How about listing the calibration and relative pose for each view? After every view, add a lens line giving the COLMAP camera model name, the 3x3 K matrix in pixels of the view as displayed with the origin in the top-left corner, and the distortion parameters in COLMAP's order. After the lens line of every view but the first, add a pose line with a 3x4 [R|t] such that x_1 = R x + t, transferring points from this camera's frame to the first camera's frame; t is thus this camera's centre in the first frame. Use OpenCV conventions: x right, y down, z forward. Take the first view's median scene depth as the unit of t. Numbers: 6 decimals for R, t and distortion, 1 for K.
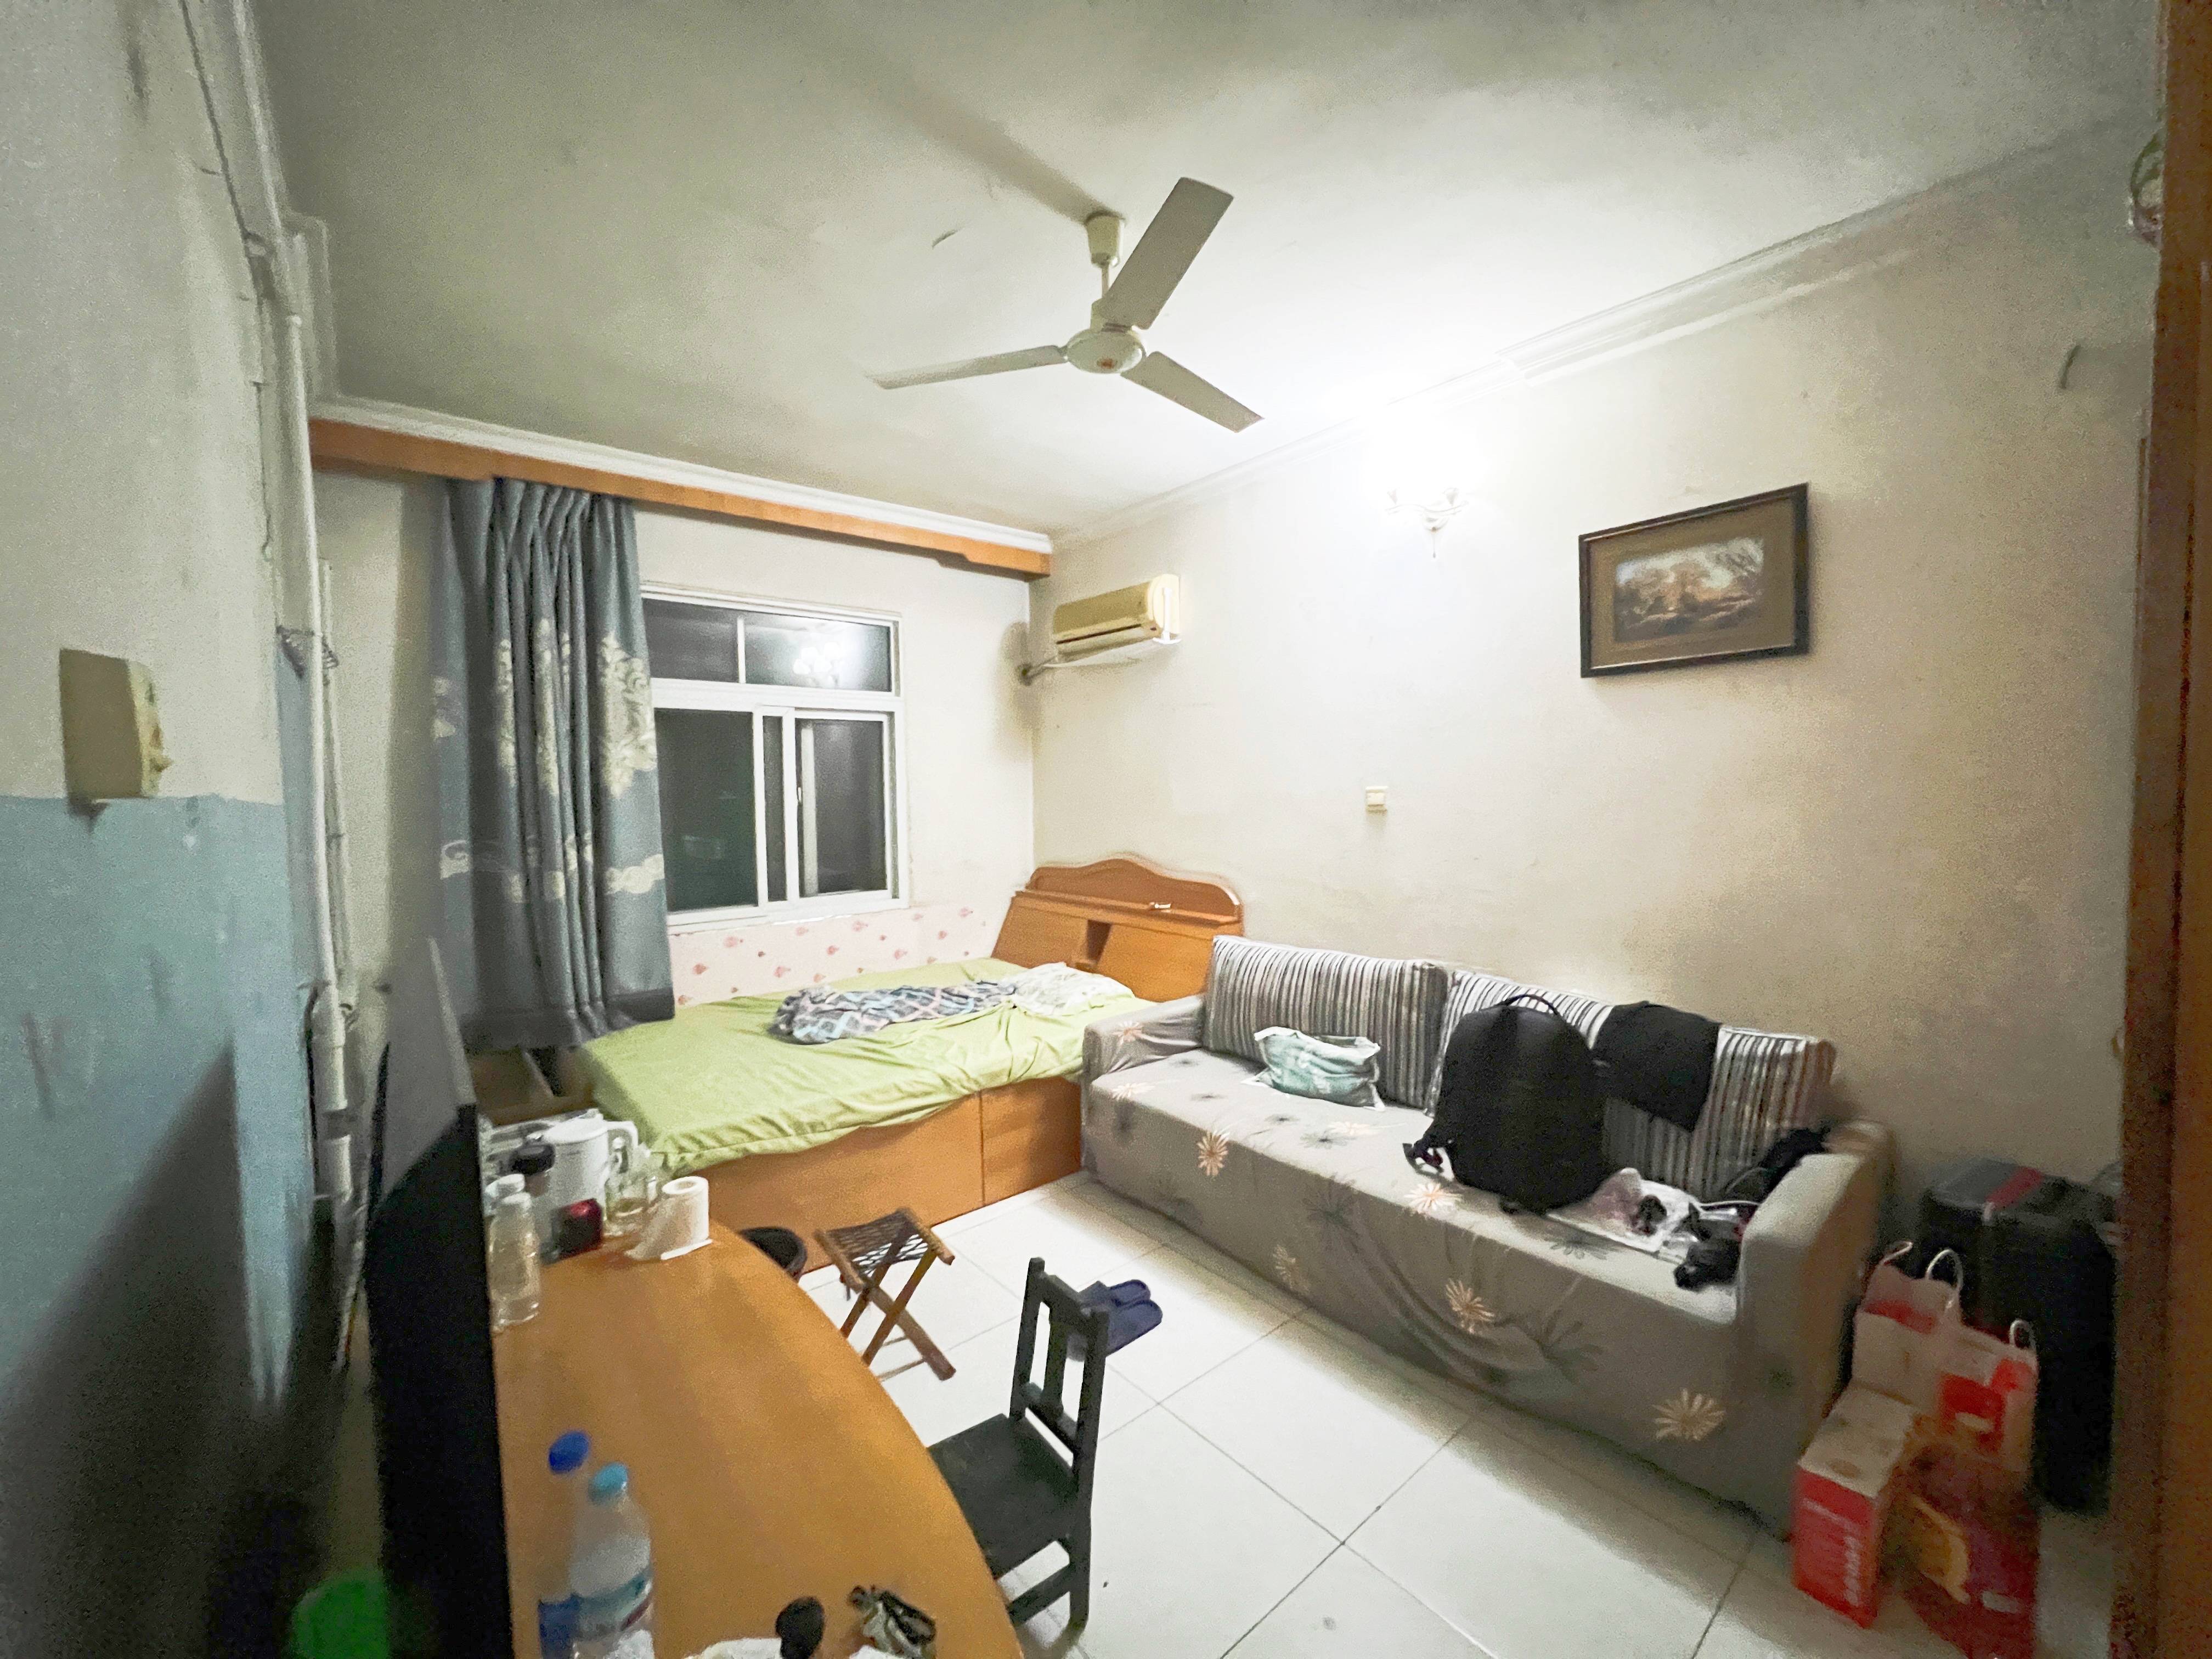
lens RADIAL K [[883.9, 0, 1103.7], [0, 883.9, 832.0], [0, 0, 1]] dist [-0.001908, 0.000039]
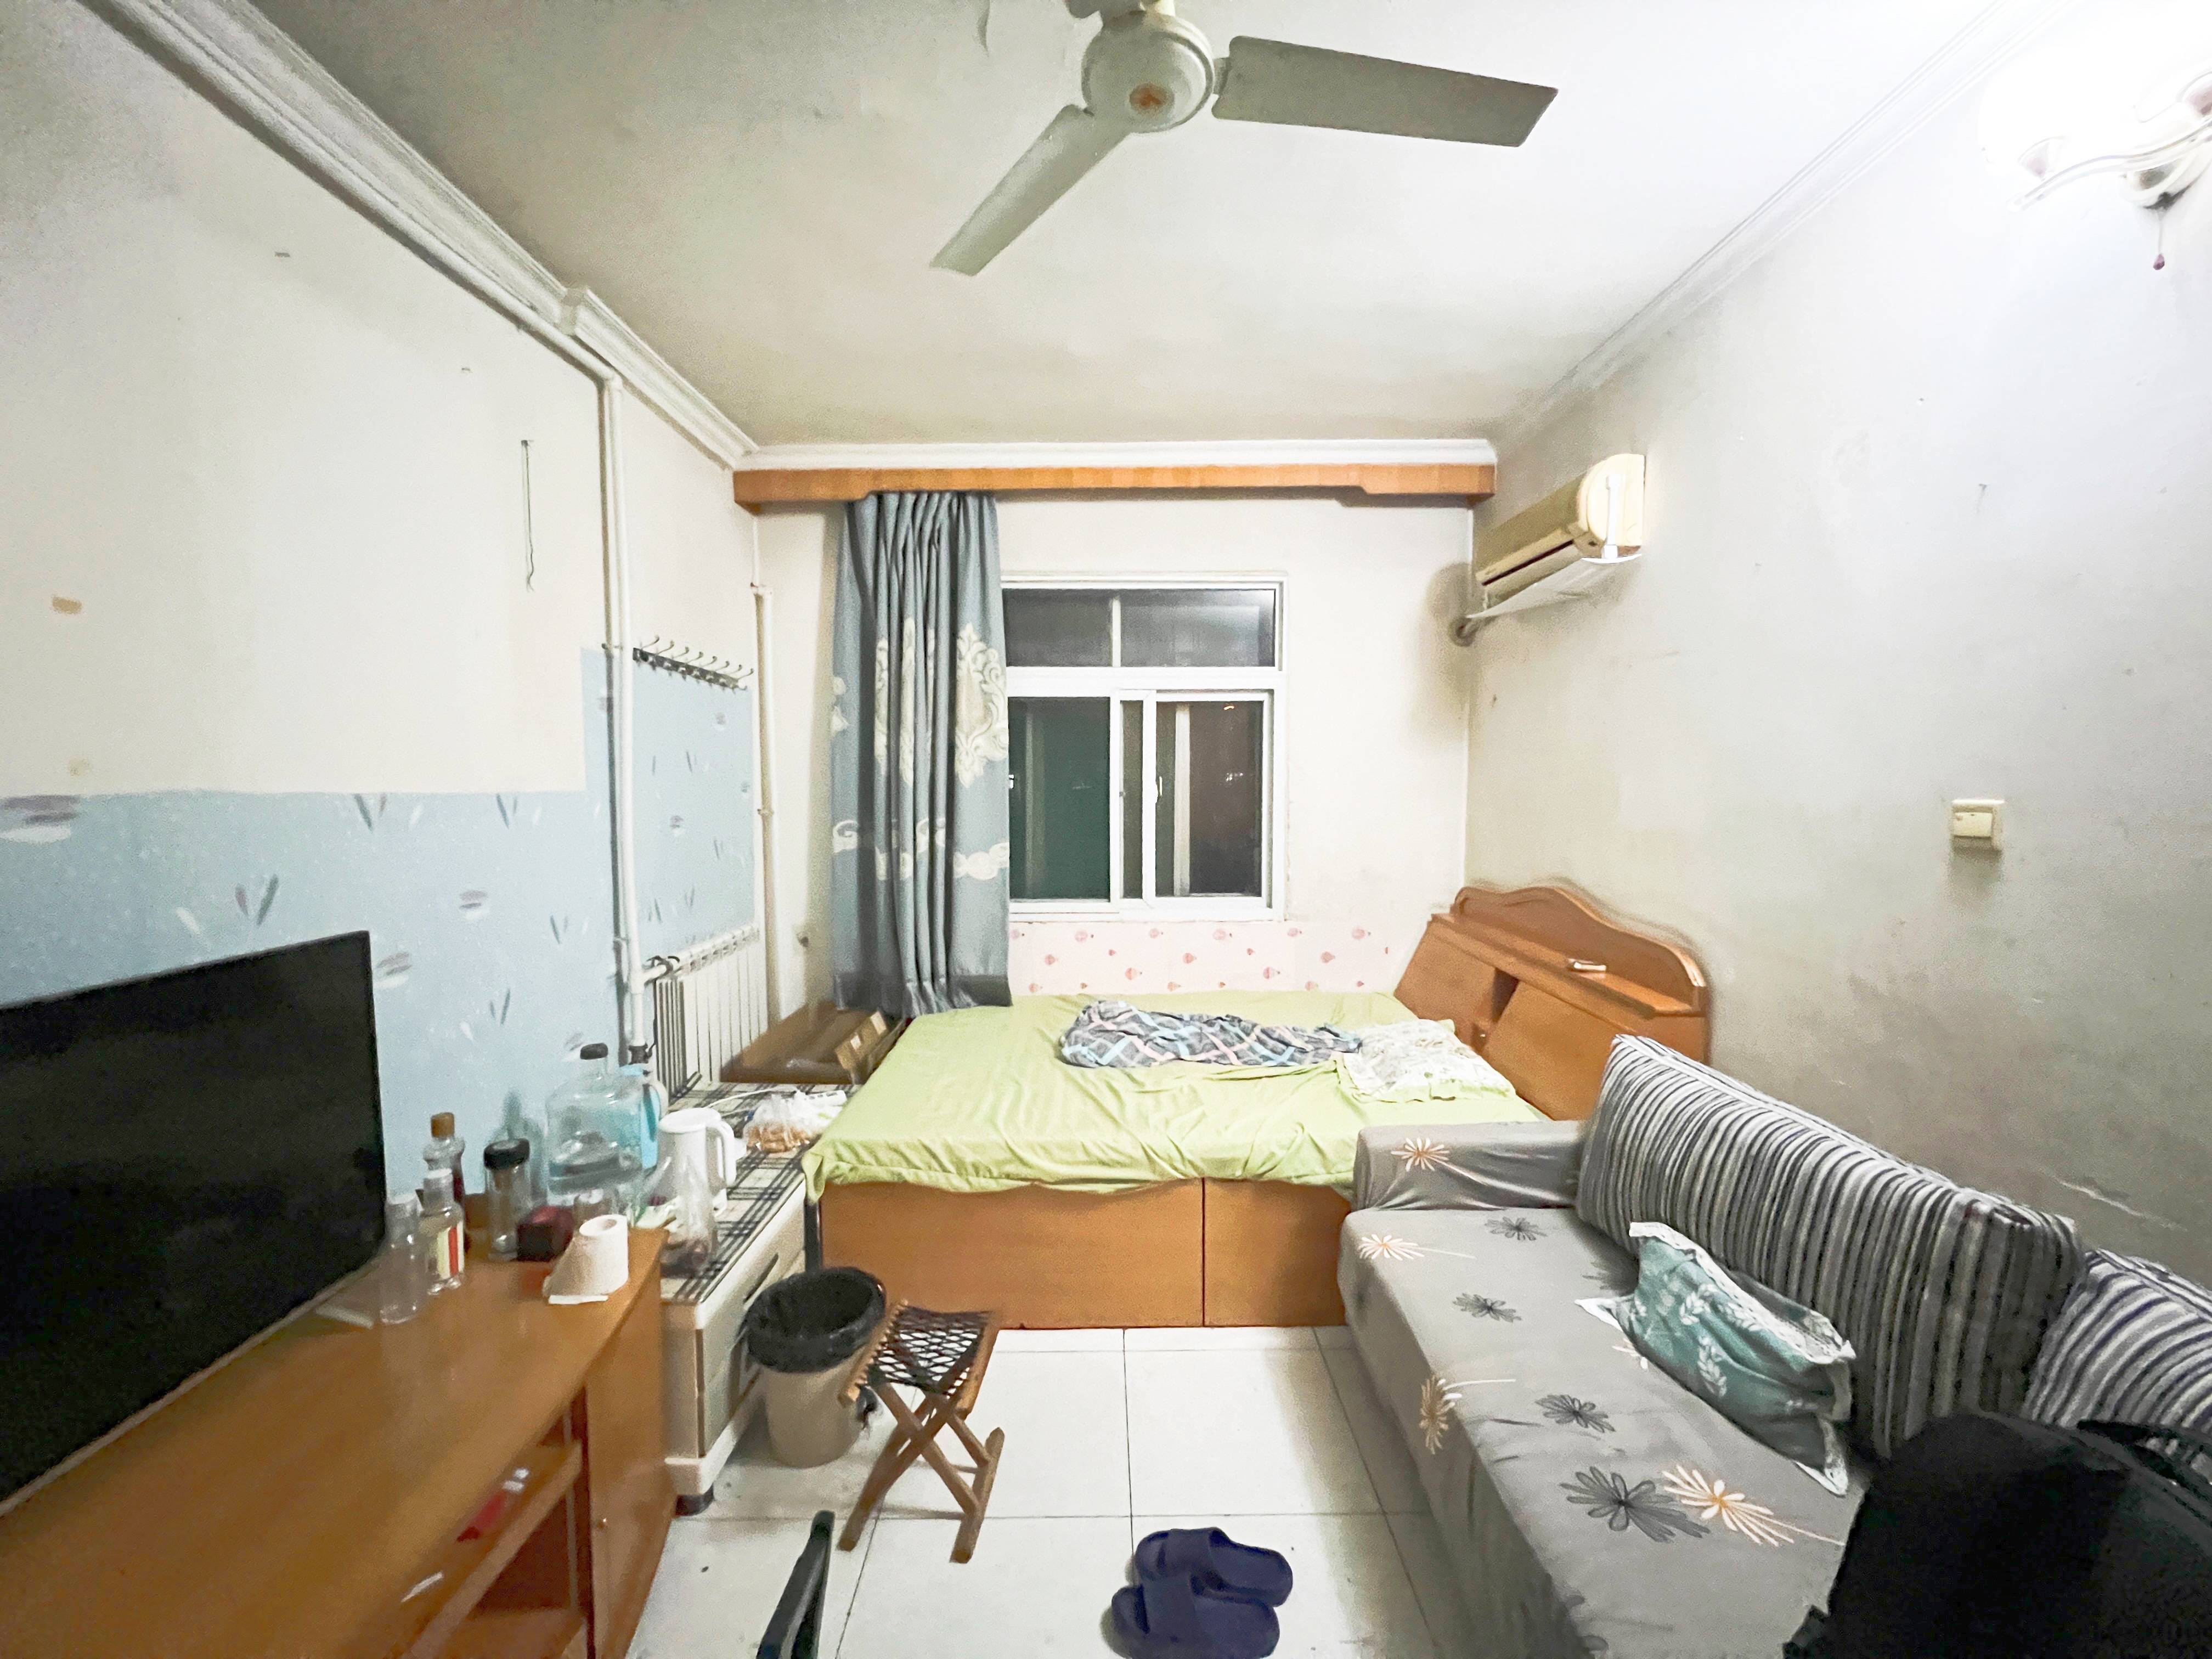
lens RADIAL K [[883.9, 0, 1099.5], [0, 883.9, 830.5], [0, 0, 1]] dist [-0.001908, 0.000039]
pose [[0.769846, 0.055012, -0.635855, 0.237186], [-0.042500, 0.998486, 0.034930, -0.029805], [0.636813, 0.000133, 0.771018, 0.311554]]
